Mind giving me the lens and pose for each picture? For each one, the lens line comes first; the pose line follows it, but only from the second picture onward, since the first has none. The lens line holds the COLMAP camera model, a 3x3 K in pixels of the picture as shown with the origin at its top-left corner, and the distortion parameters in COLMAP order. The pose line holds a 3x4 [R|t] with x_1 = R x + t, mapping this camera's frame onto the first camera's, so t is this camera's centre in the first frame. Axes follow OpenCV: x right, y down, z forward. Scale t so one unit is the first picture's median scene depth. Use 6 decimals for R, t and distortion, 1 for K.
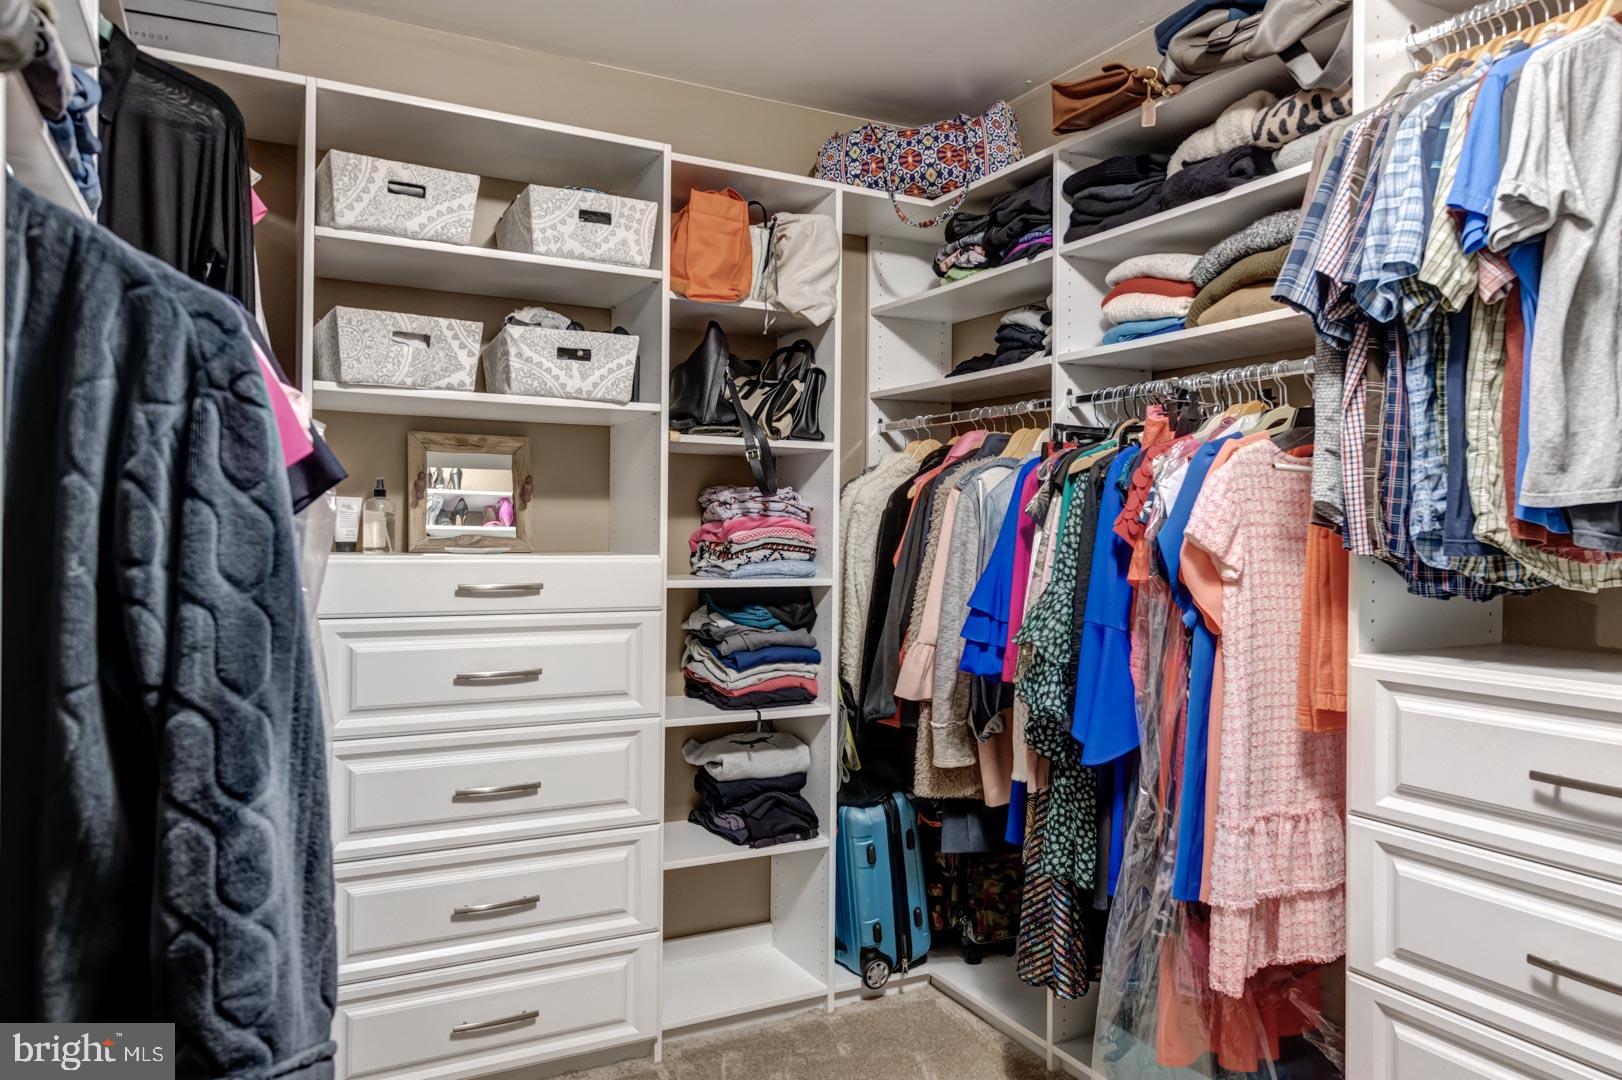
lens RADIAL K [[1024.0, 0, 808.8], [0, 1024.0, 538.0], [0, 0, 1]] dist [0.002342, 0.000298]
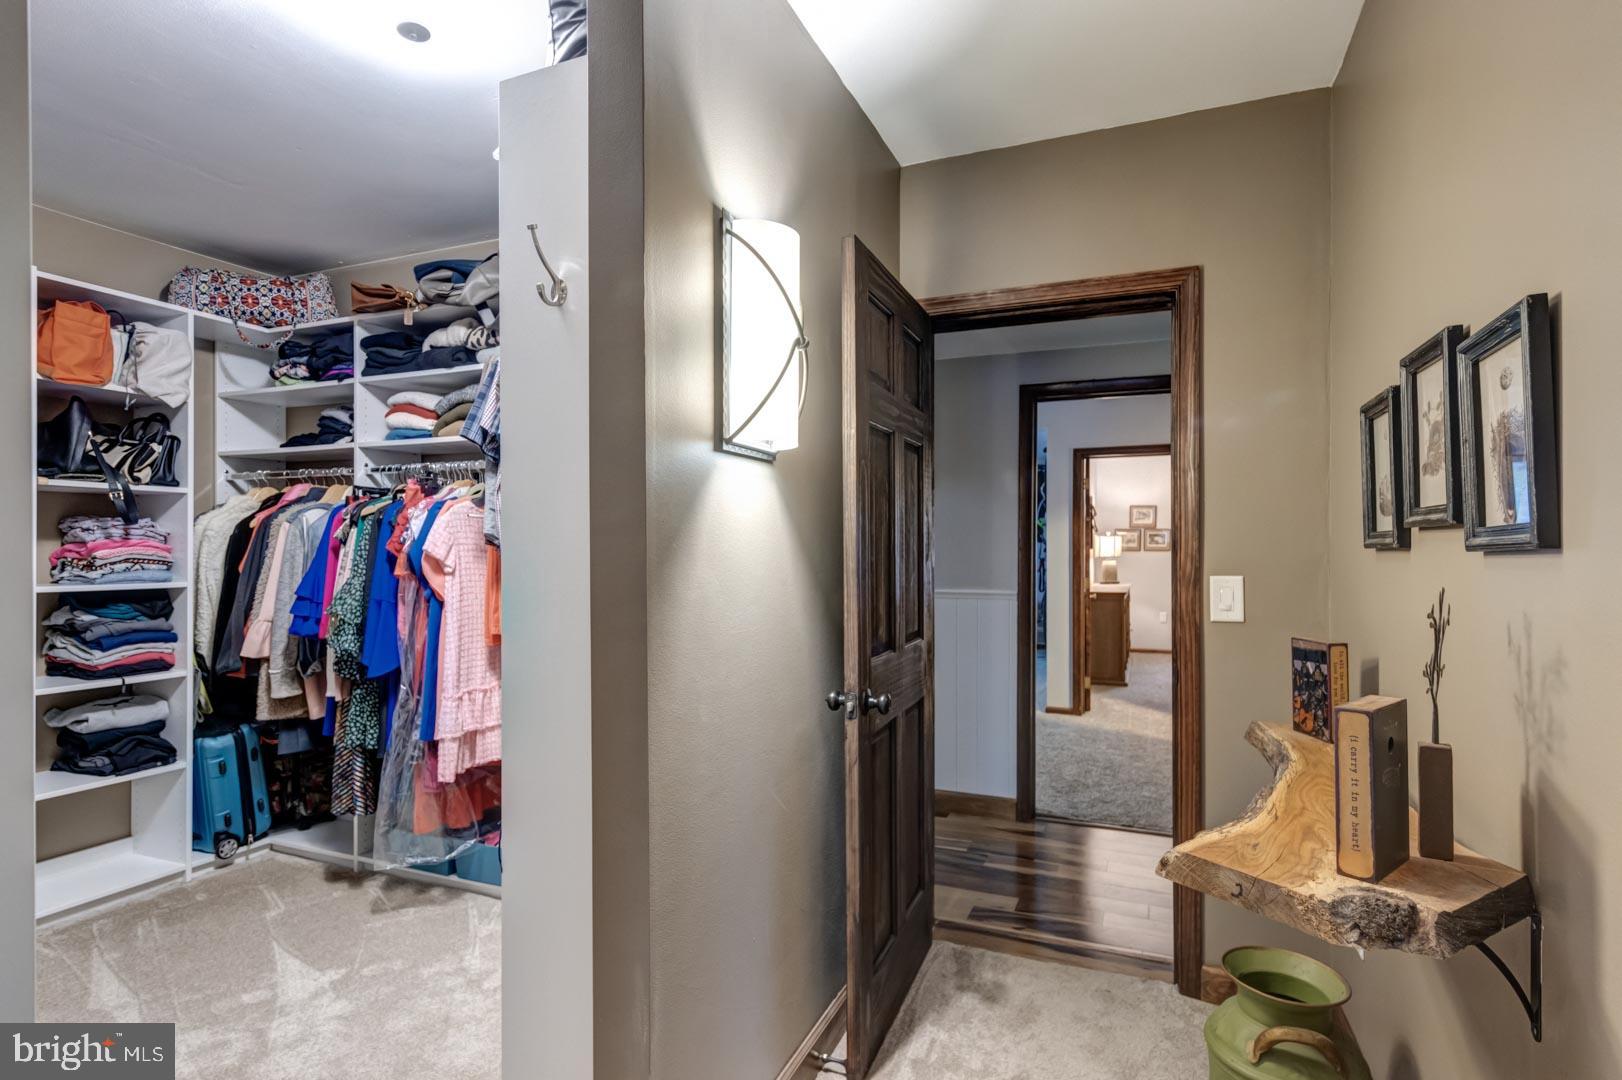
lens RADIAL K [[823.5, 0, 815.5], [0, 823.5, 544.4], [0, 0, 1]] dist [0.003664, -0.001706]
pose [[0.769087, -0.006389, 0.639112, -0.041075], [0.010782, 0.999937, -0.002979, -0.000555], [-0.639053, 0.009182, 0.769108, -0.486666]]
